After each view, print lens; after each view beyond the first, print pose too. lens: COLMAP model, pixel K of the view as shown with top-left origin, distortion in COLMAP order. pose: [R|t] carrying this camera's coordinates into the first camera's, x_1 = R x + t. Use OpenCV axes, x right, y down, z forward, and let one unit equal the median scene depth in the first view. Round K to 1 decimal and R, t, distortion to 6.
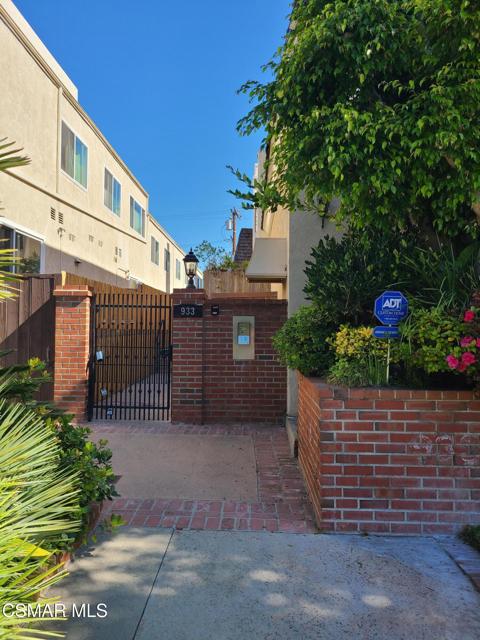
lens RADIAL K [[473.4, 0, 240.7], [0, 473.4, 317.3], [0, 0, 1]] dist [0.049409, -0.010739]
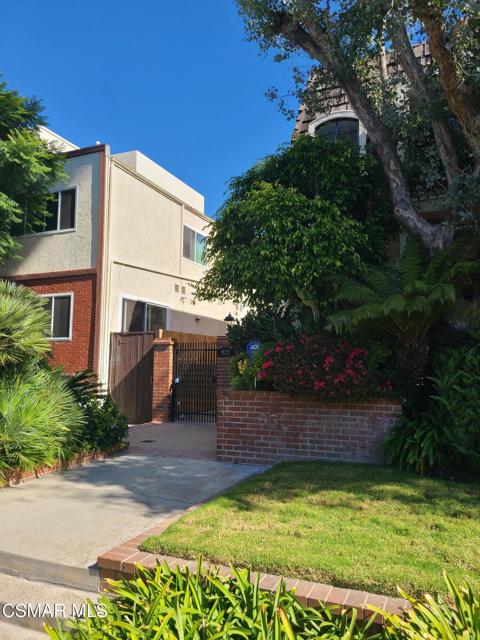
lens RADIAL K [[473.4, 0, 239.6], [0, 473.4, 320.8], [0, 0, 1]] dist [0.049409, -0.010739]
pose [[0.926599, -0.039593, -0.373961, 0.521136], [0.009461, 0.996582, -0.082069, 0.011467], [0.375932, 0.072507, 0.923806, -0.438475]]
